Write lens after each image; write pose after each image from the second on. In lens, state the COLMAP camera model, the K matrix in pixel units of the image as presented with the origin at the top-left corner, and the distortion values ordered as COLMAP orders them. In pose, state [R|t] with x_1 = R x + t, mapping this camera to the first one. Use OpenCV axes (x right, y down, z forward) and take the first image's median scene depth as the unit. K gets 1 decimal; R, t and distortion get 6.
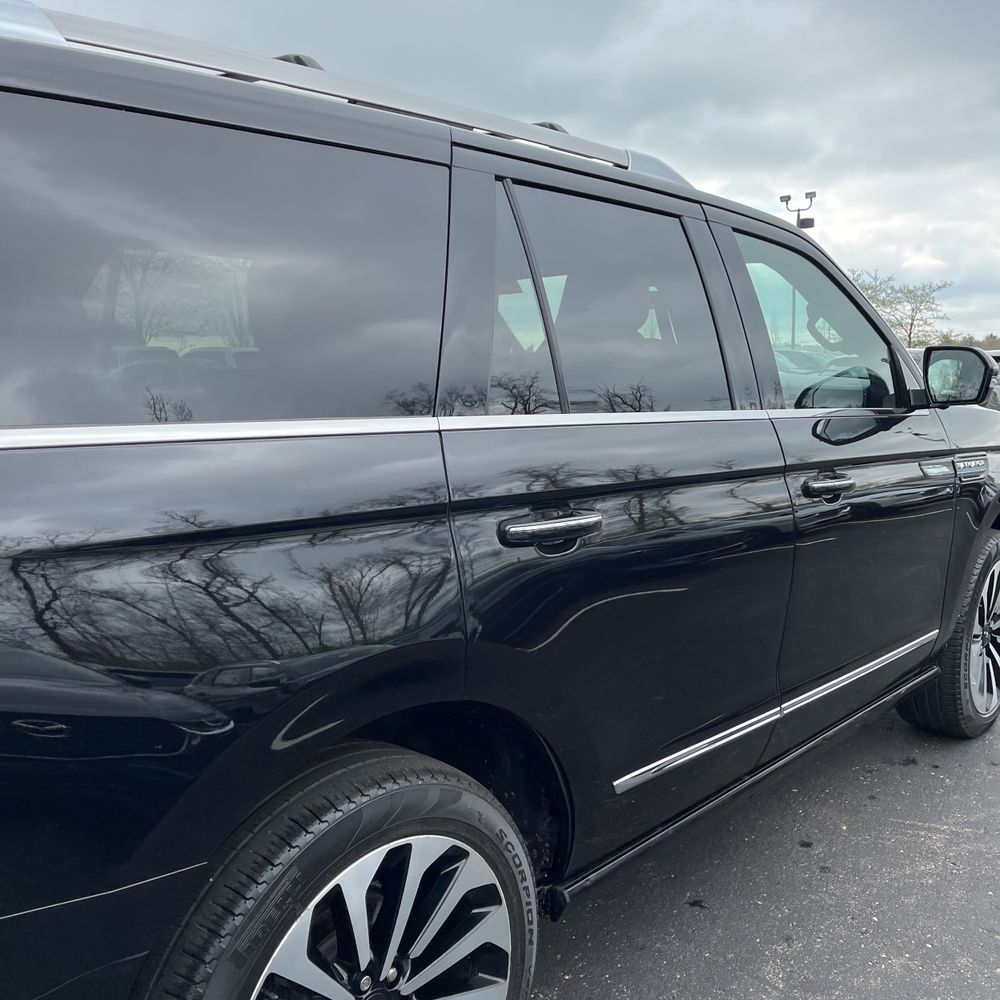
lens RADIAL K [[1016.2, 0, 500.0], [0, 1016.2, 500.0], [0, 0, 1]] dist [0.027233, -0.003324]
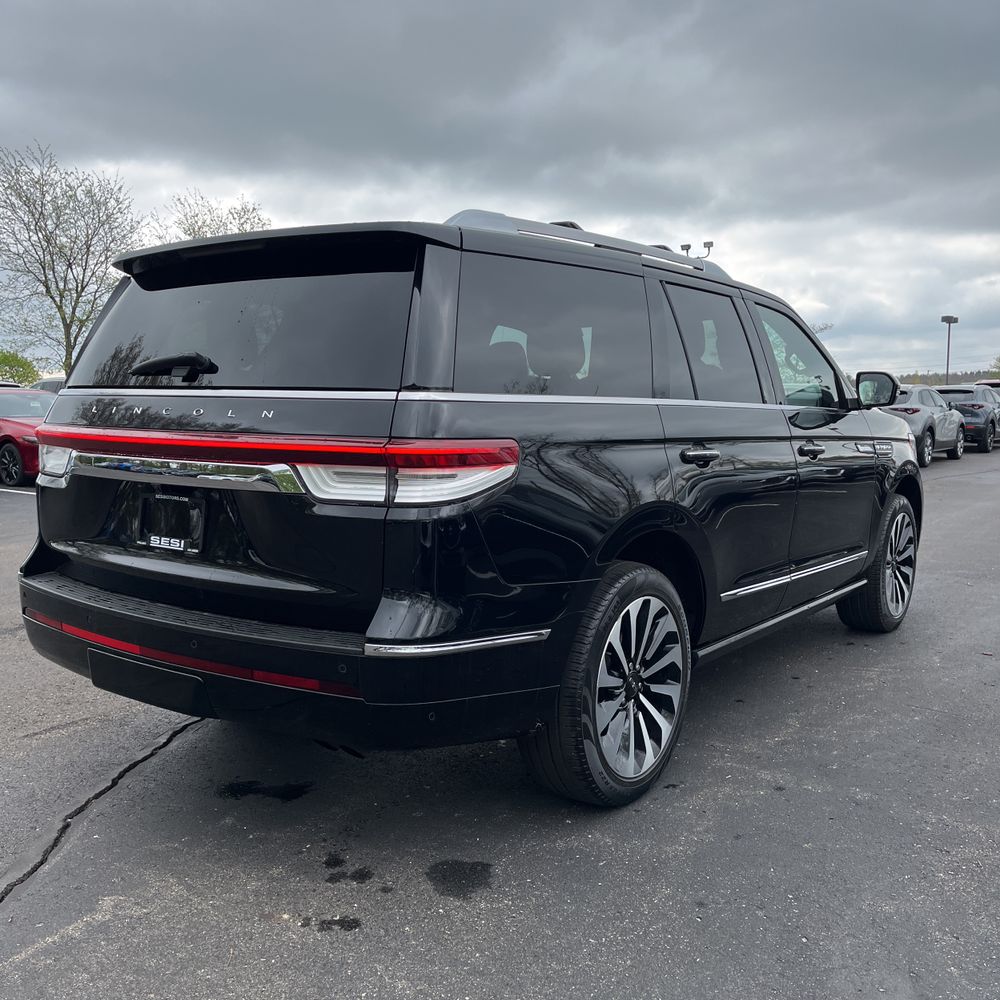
lens RADIAL K [[1026.5, 0, 545.0], [0, 1026.5, 478.1], [0, 0, 1]] dist [0.092300, -0.001758]
pose [[0.990219, -0.004177, 0.139458, -0.393241], [0.011809, 0.998474, -0.053943, 0.130530], [-0.139020, 0.055062, 0.988758, -0.713475]]
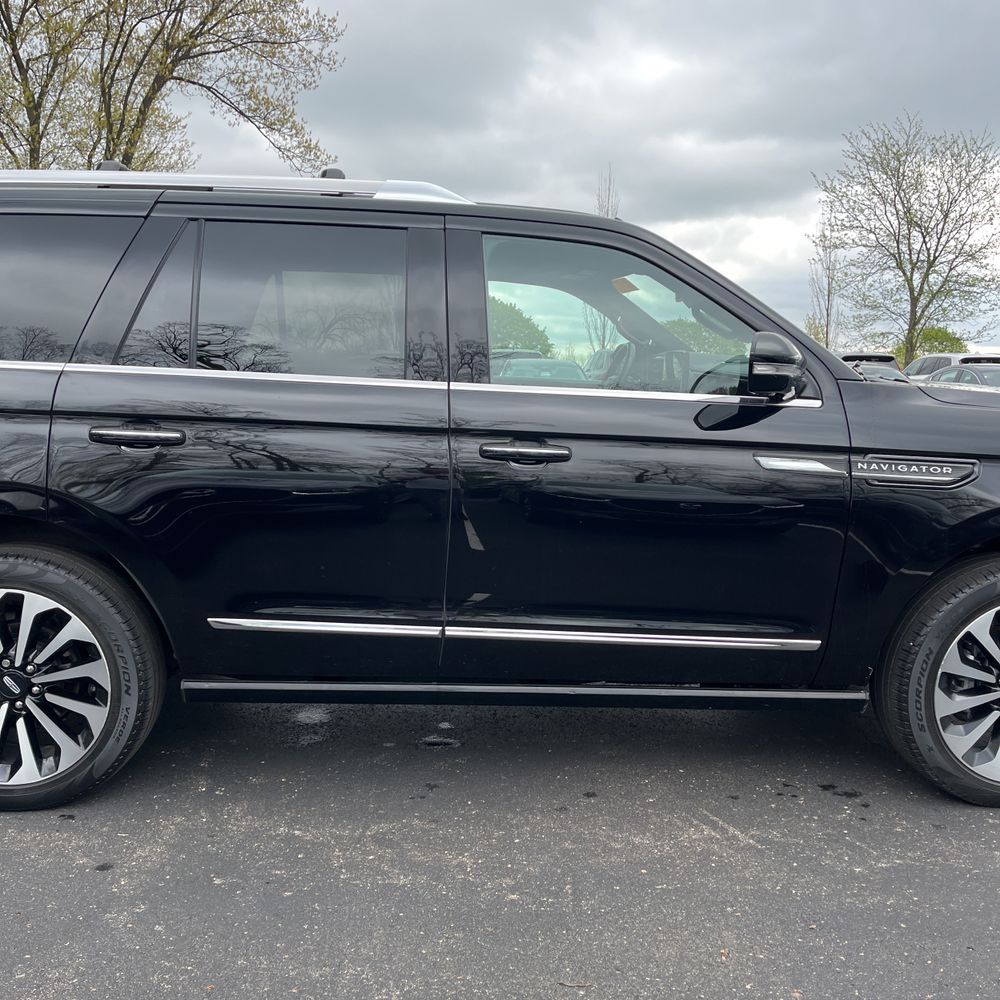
lens RADIAL K [[1044.4, 0, 500.0], [0, 1044.4, 489.1], [0, 0, 1]] dist [0.033368, 0.007142]
pose [[0.705654, 0.106864, -0.700452, 1.195076], [-0.117619, 0.992513, 0.032929, -0.009089], [0.698726, 0.059151, 0.712940, 0.157230]]
